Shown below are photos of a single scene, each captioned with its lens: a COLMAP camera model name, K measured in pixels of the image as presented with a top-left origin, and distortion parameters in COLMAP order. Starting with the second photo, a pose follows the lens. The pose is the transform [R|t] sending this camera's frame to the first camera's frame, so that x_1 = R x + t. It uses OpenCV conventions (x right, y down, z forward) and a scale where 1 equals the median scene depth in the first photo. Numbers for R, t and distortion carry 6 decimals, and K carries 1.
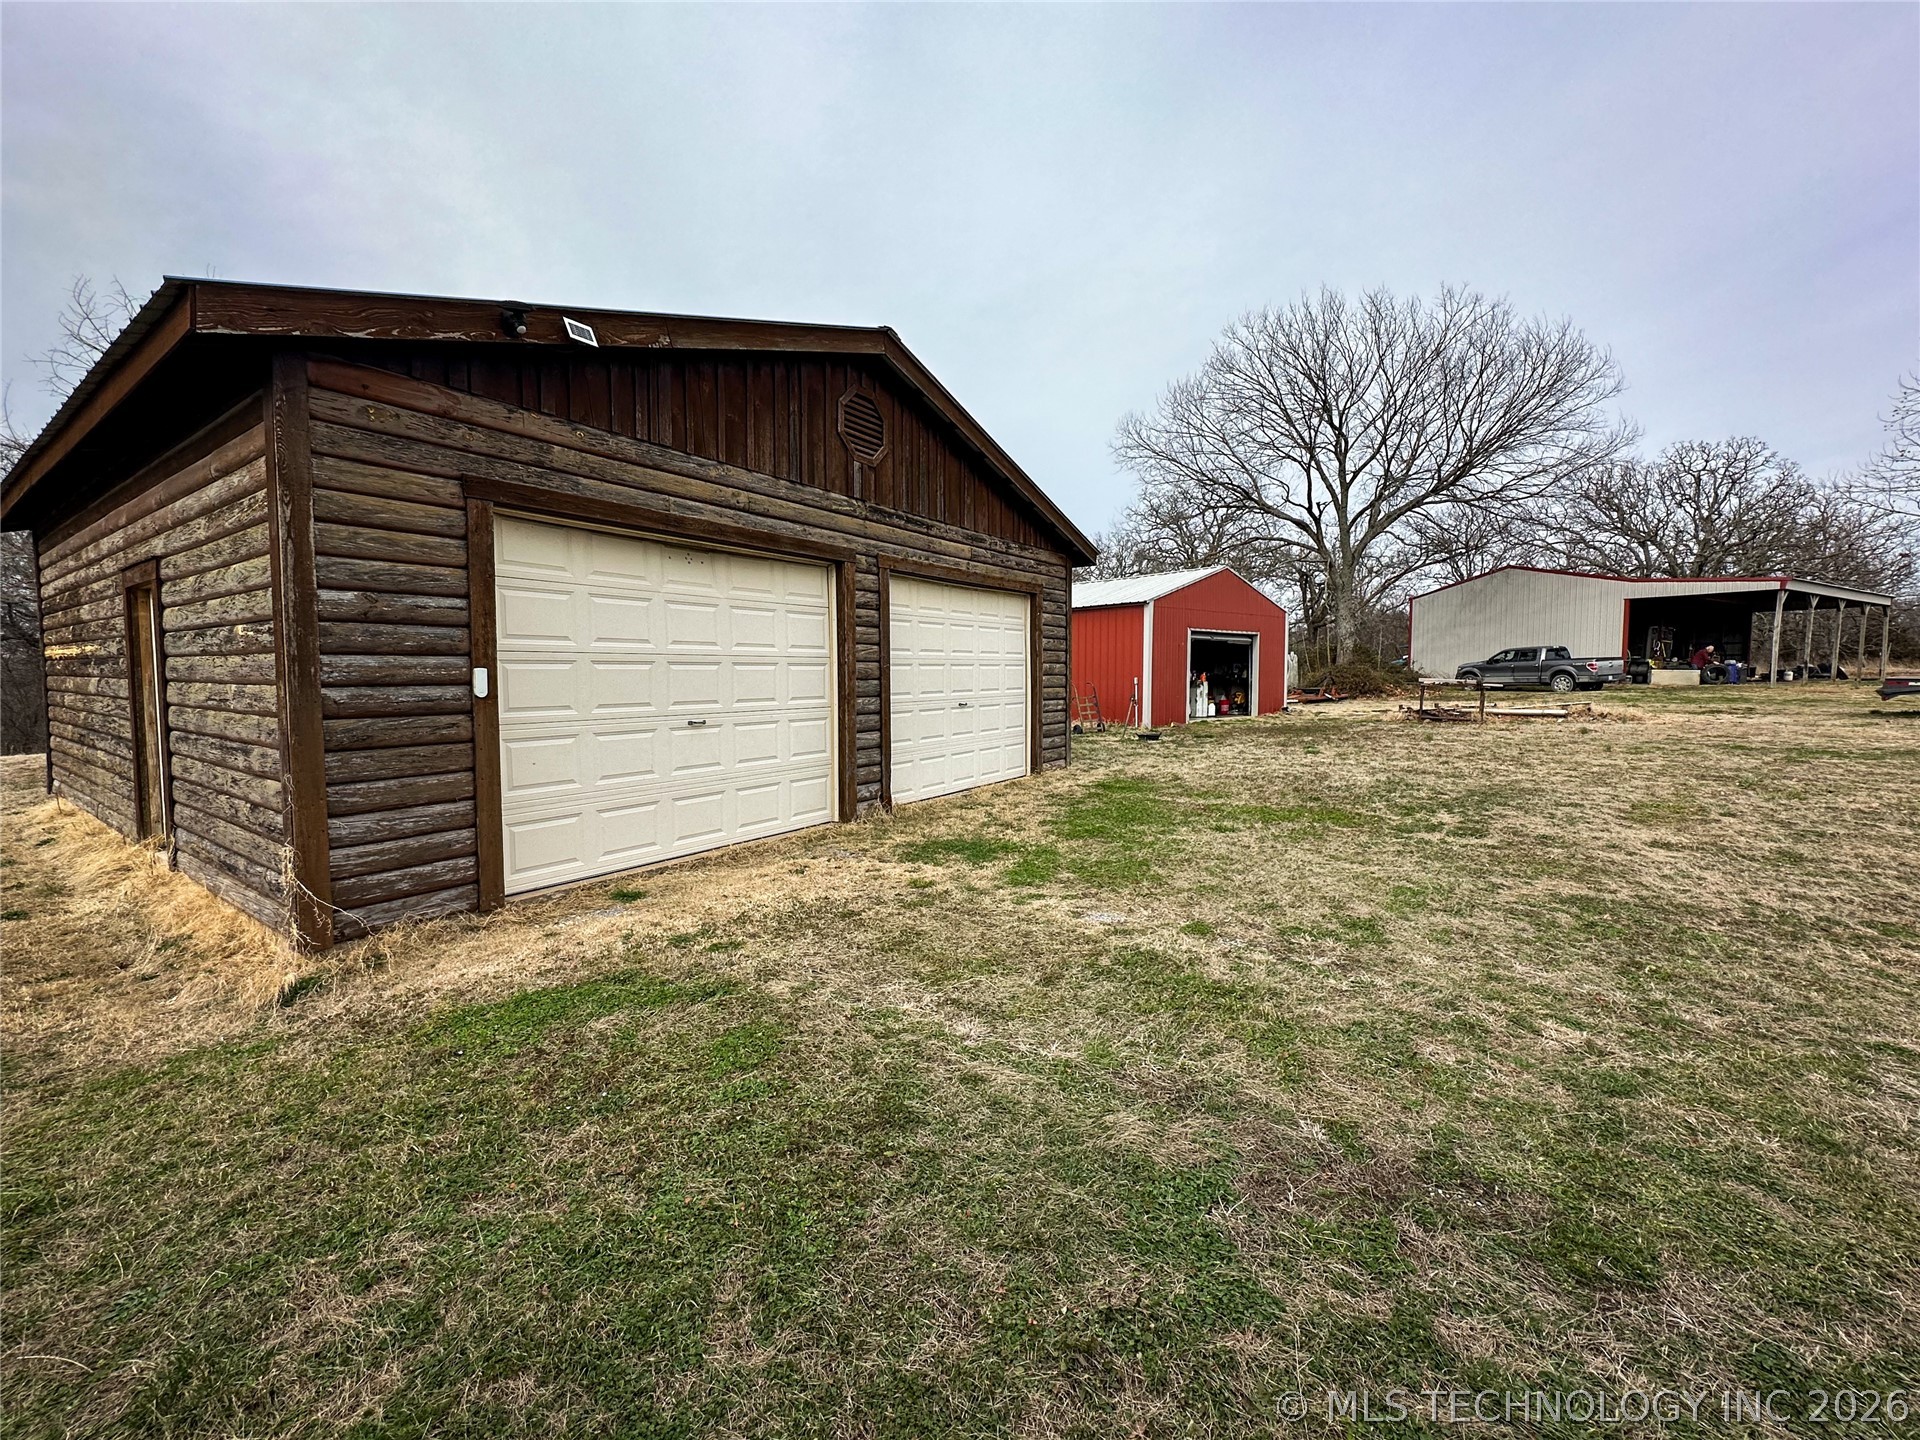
lens RADIAL K [[767.4, 0, 959.2], [0, 767.4, 717.6], [0, 0, 1]] dist [-0.001744, 0.000196]
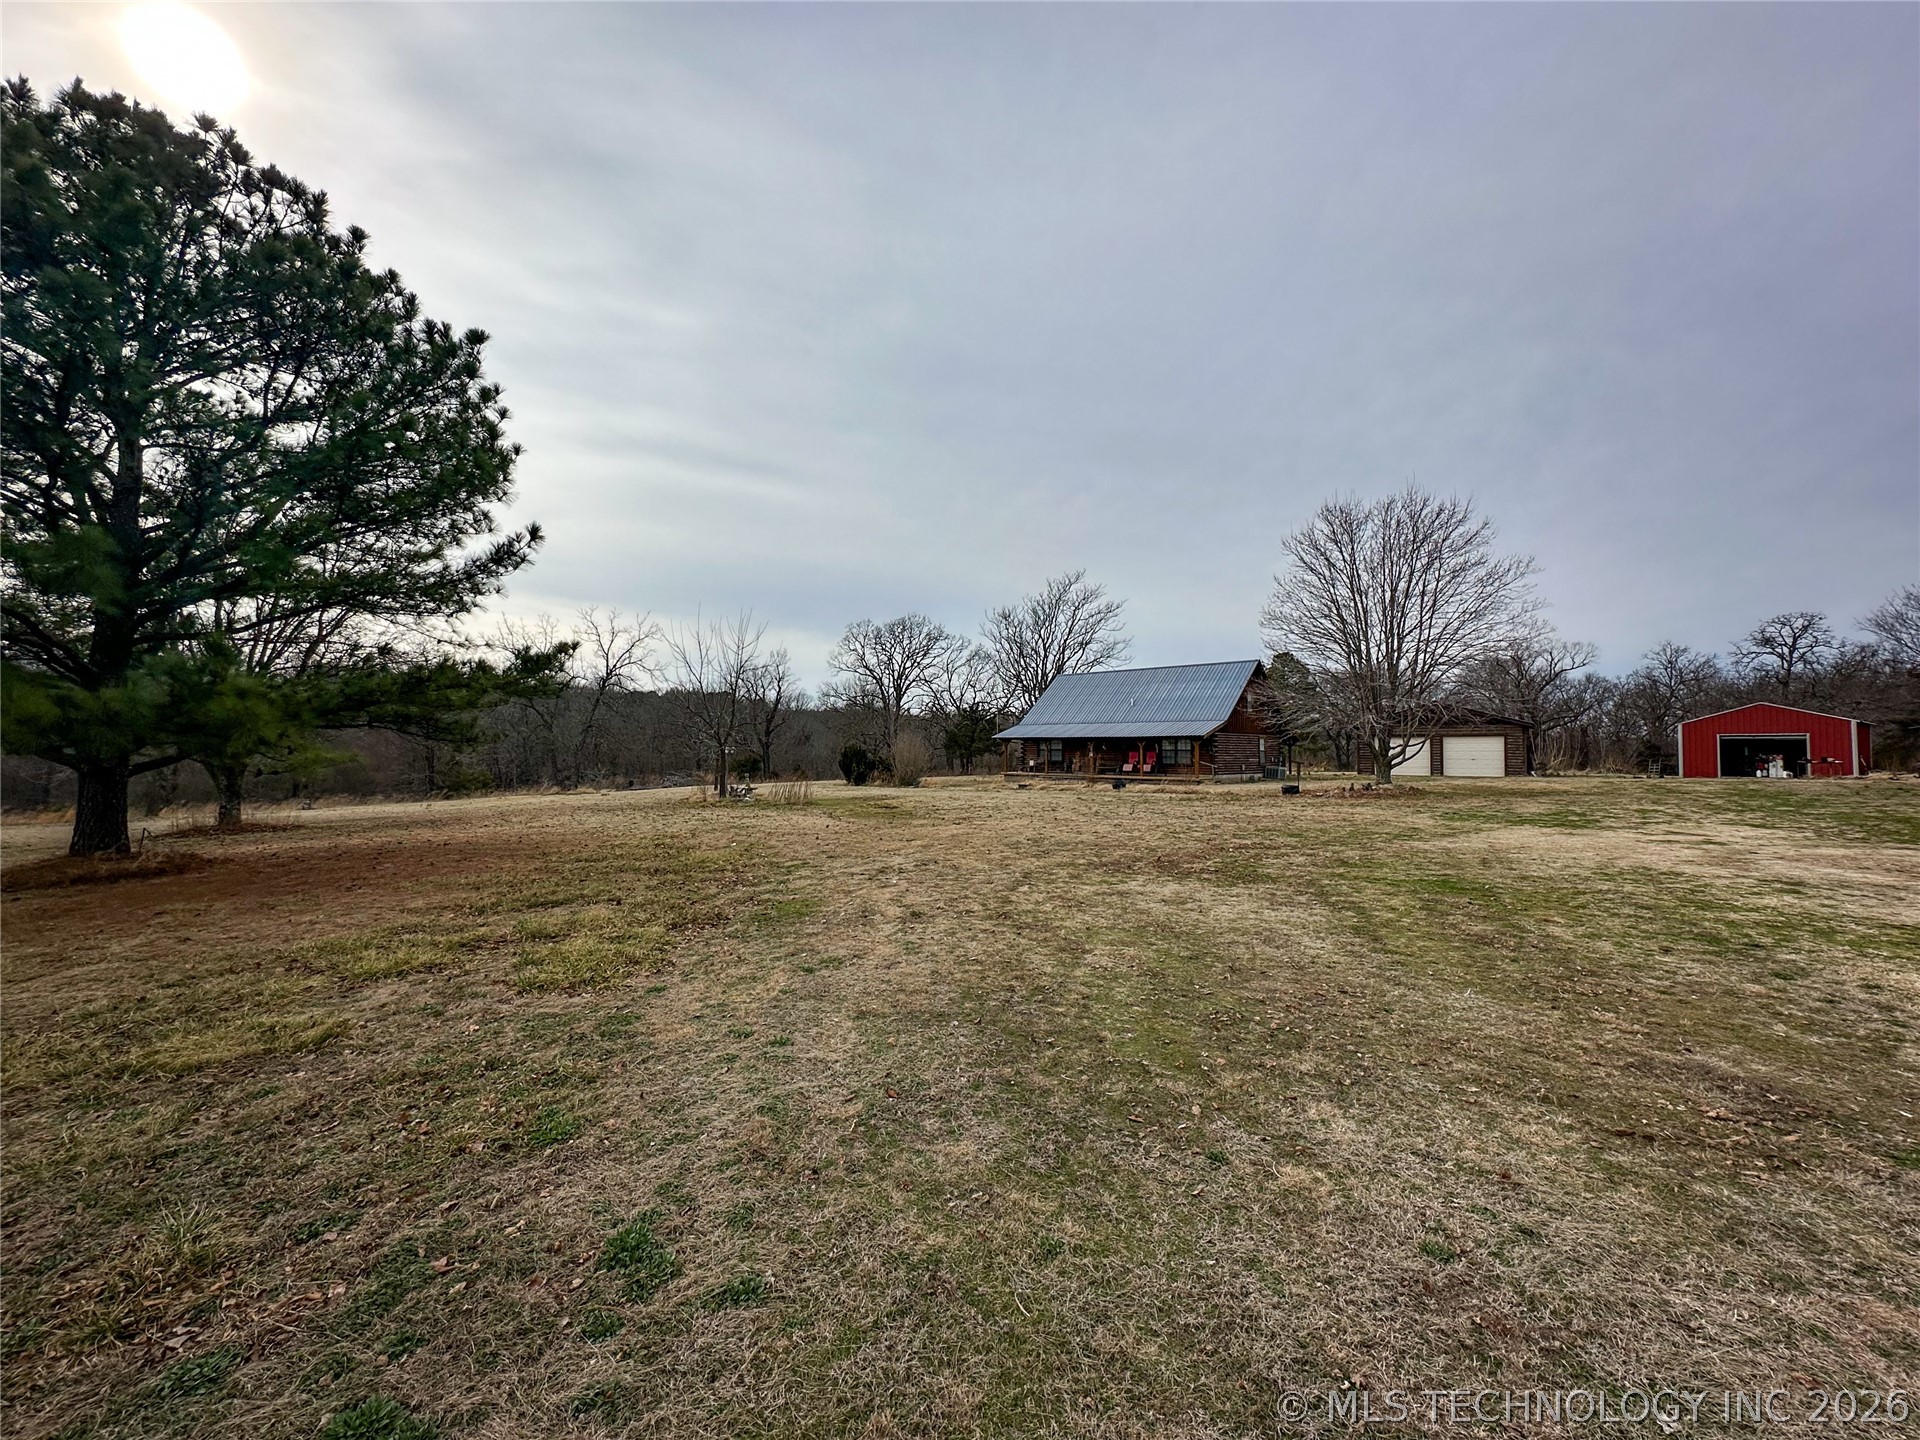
lens RADIAL K [[767.4, 0, 959.2], [0, 767.4, 717.6], [0, 0, 1]] dist [-0.001744, 0.000196]
pose [[-0.054388, -0.040784, -0.997687, 6.643641], [-0.063608, 0.997278, -0.037300, 0.142009], [0.996492, 0.061432, -0.056834, -2.667870]]
